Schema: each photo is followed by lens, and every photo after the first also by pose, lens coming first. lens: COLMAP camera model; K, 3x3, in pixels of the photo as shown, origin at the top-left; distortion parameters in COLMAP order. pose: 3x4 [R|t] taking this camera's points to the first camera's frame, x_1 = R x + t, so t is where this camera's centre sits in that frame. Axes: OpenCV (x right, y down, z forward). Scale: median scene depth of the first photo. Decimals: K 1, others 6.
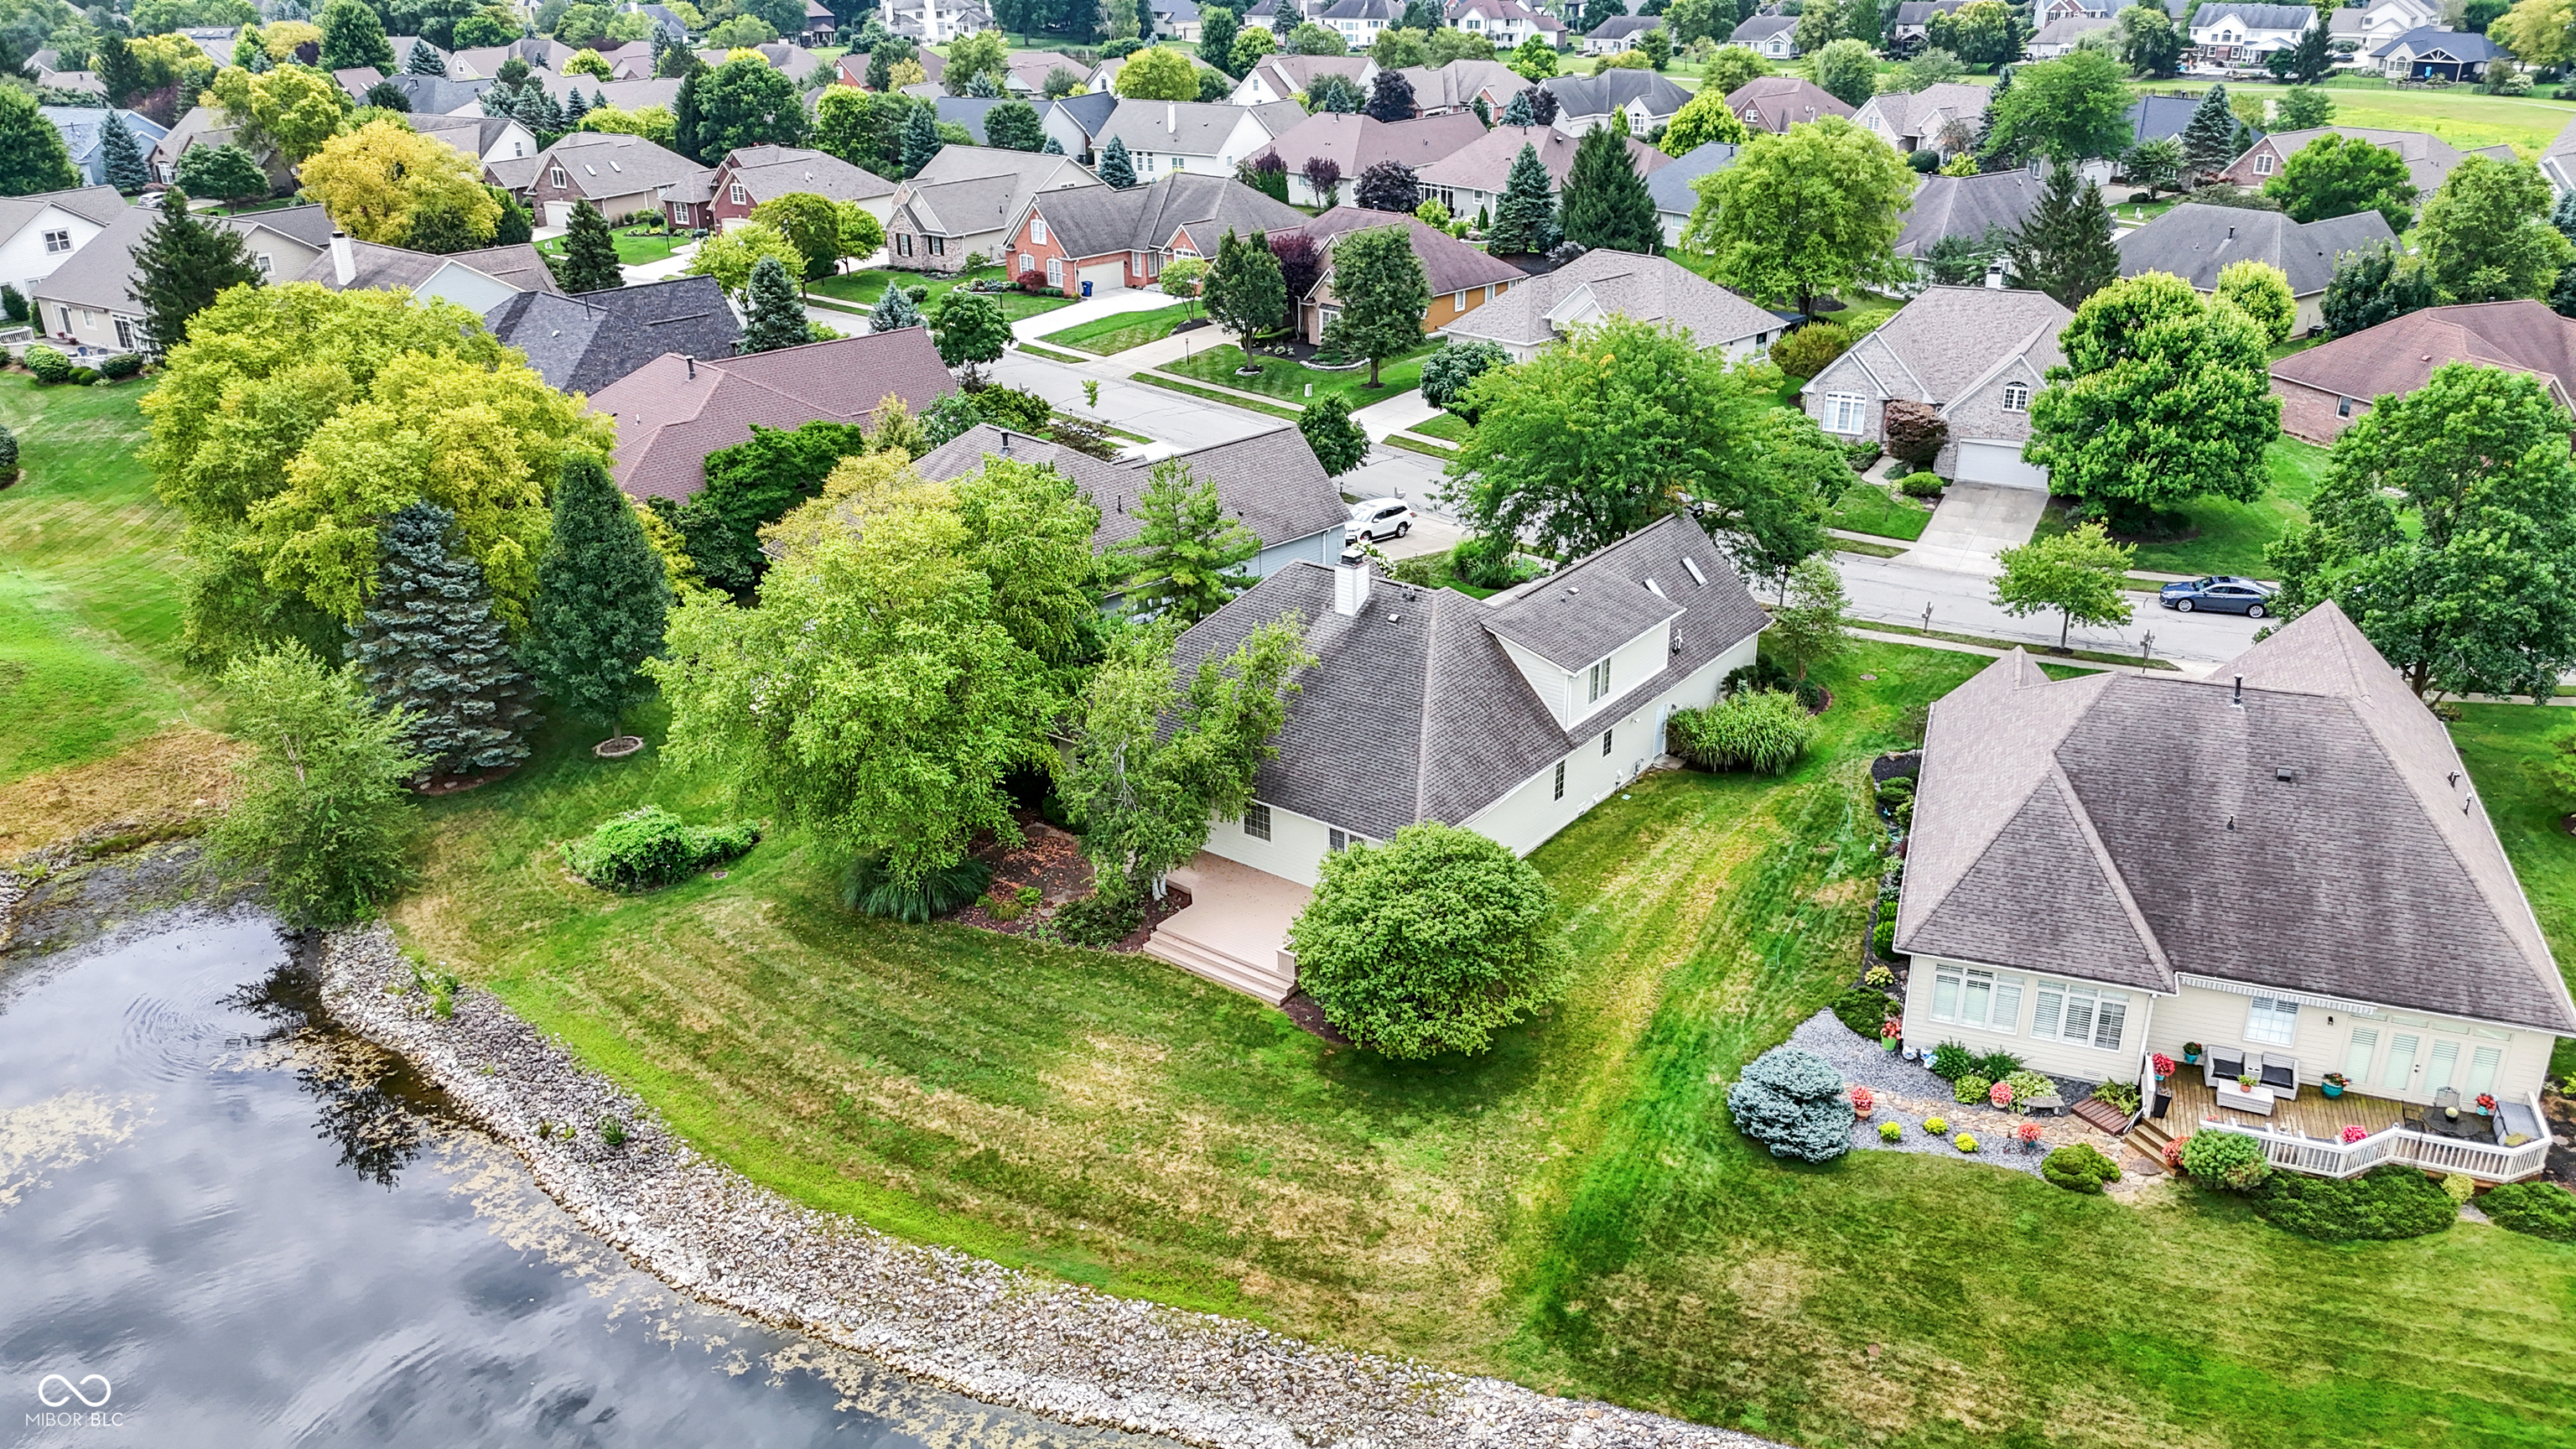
lens RADIAL K [[1910.5, 0, 1288.0], [0, 1910.5, 724.5], [0, 0, 1]] dist [0.021230, -0.010355]
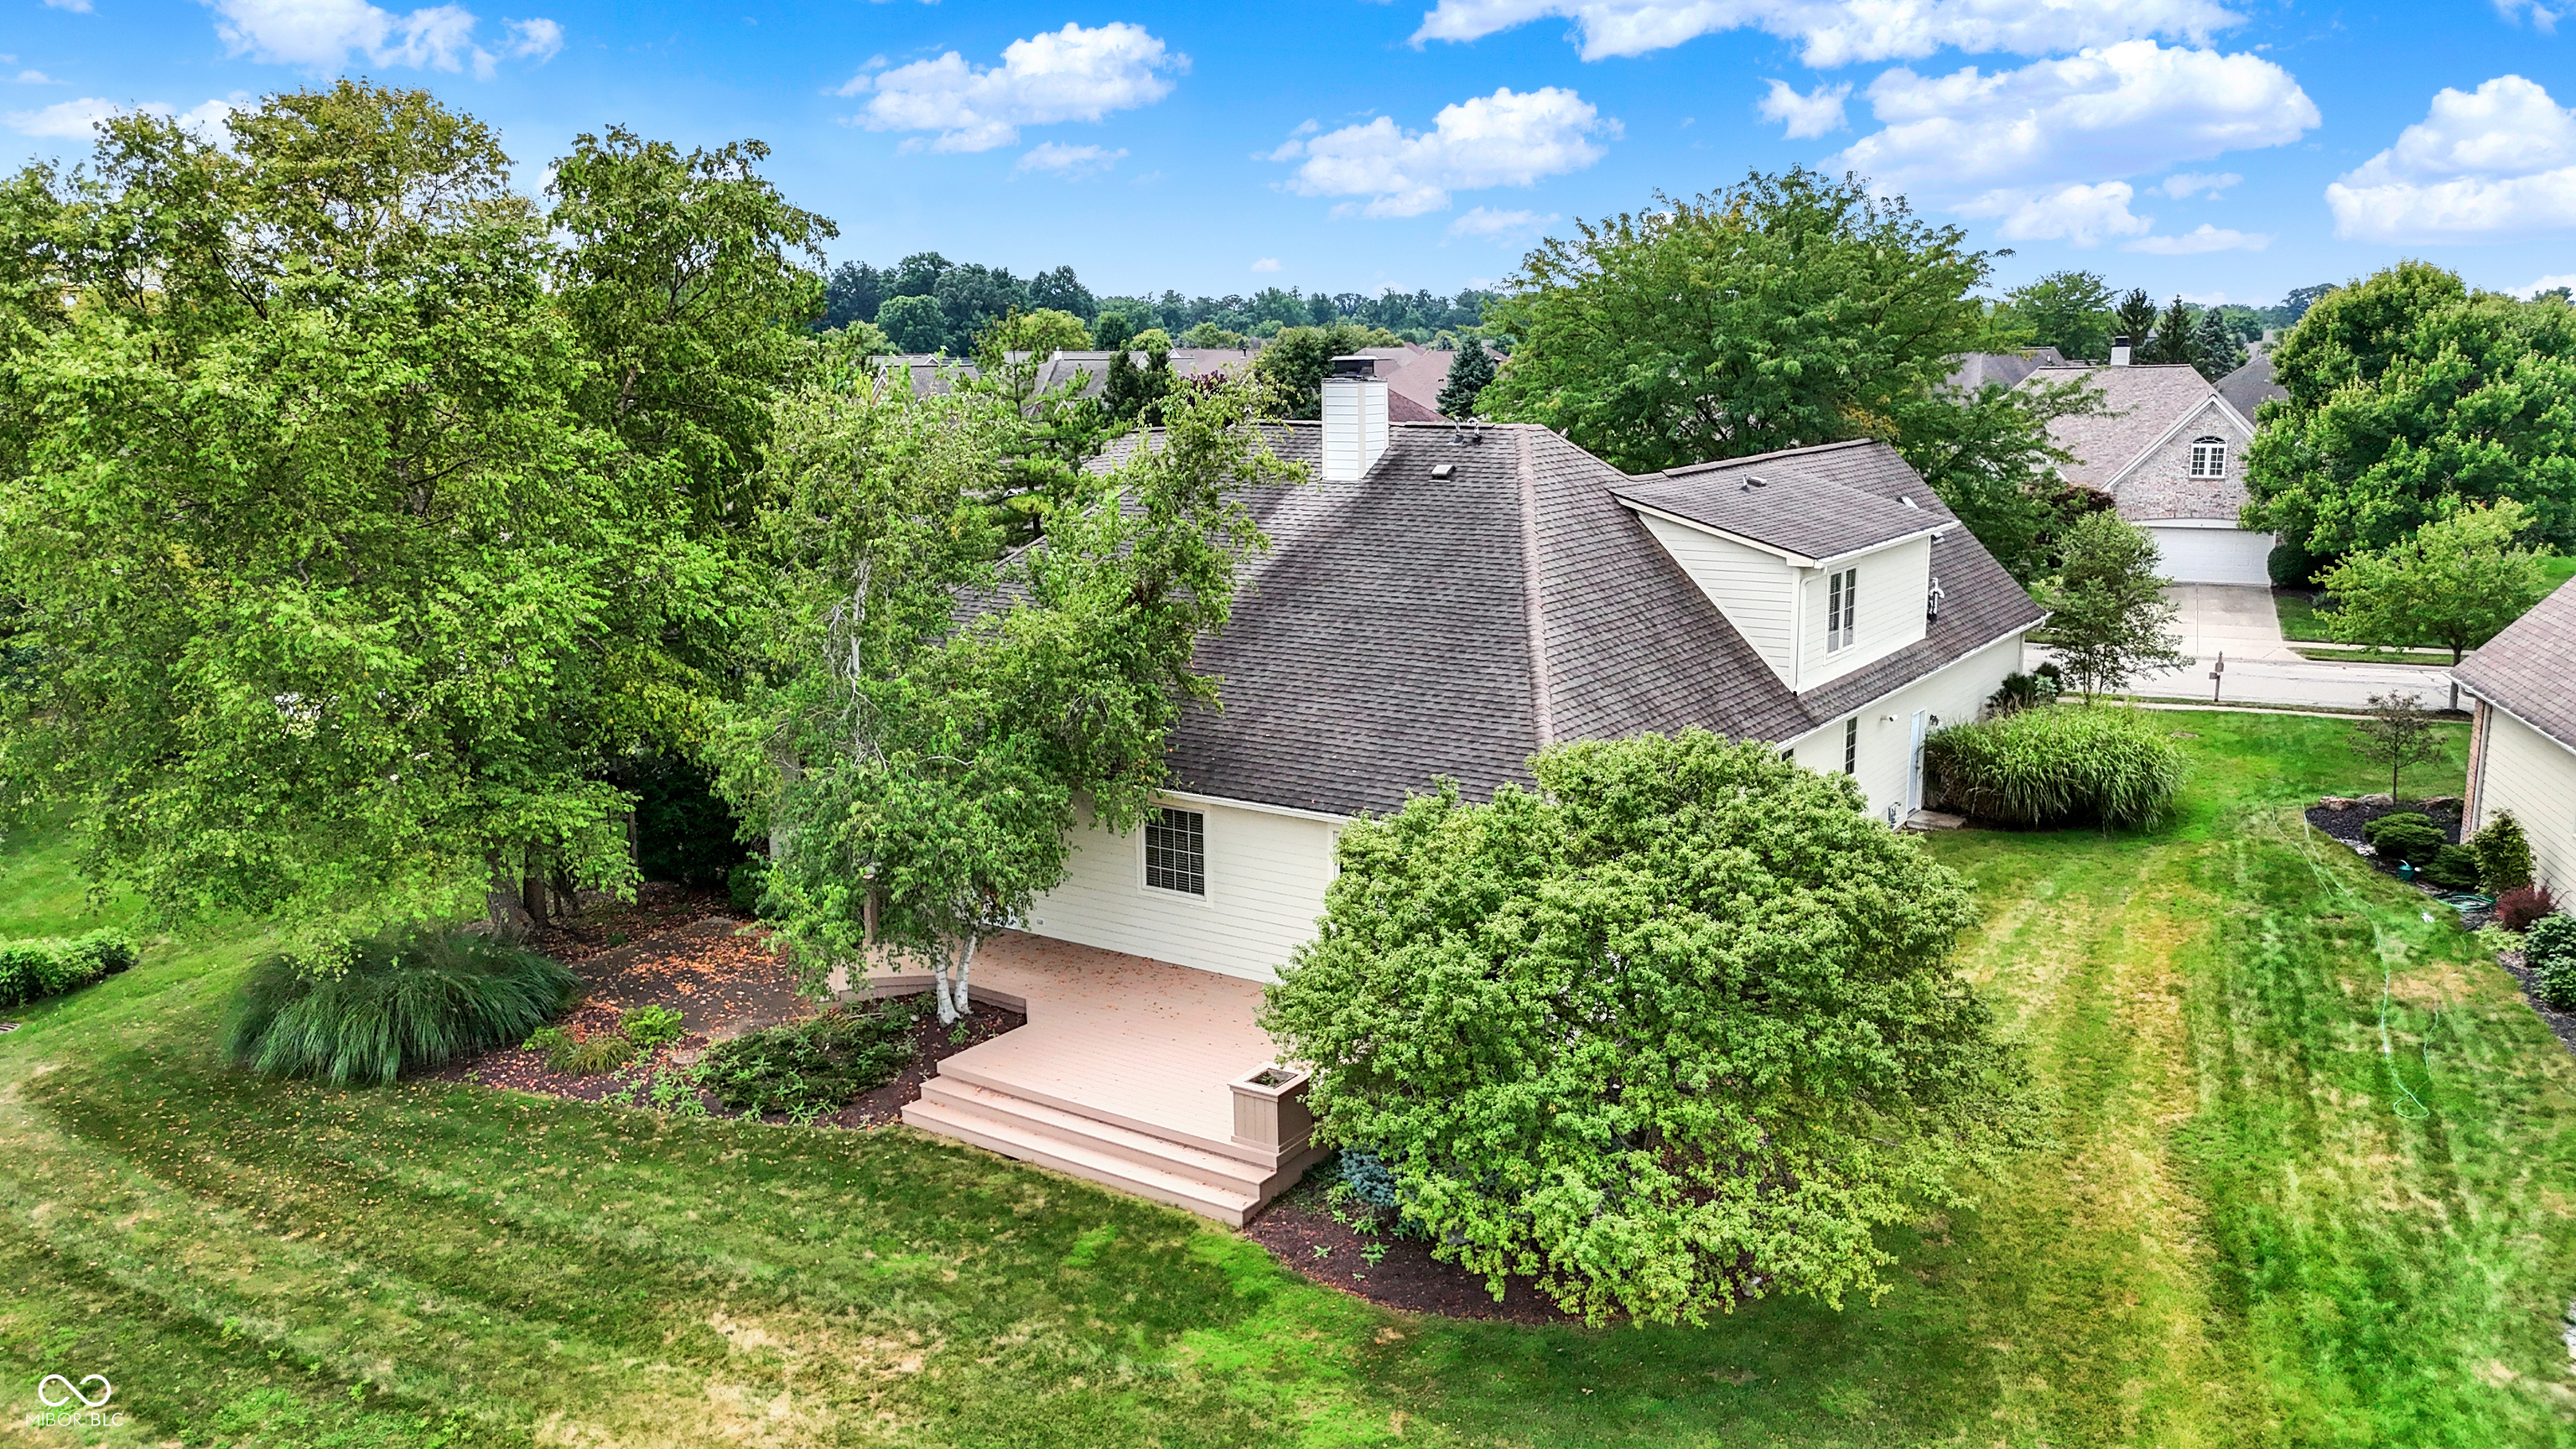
lens RADIAL K [[1927.9, 0, 1295.3], [0, 1927.9, 726.1], [0, 0, 1]] dist [0.013069, -0.001692]
pose [[0.998245, -0.010965, 0.058192, -0.013971], [0.022704, 0.978476, -0.205110, 0.119805], [-0.054691, 0.206071, 0.977007, 0.560891]]
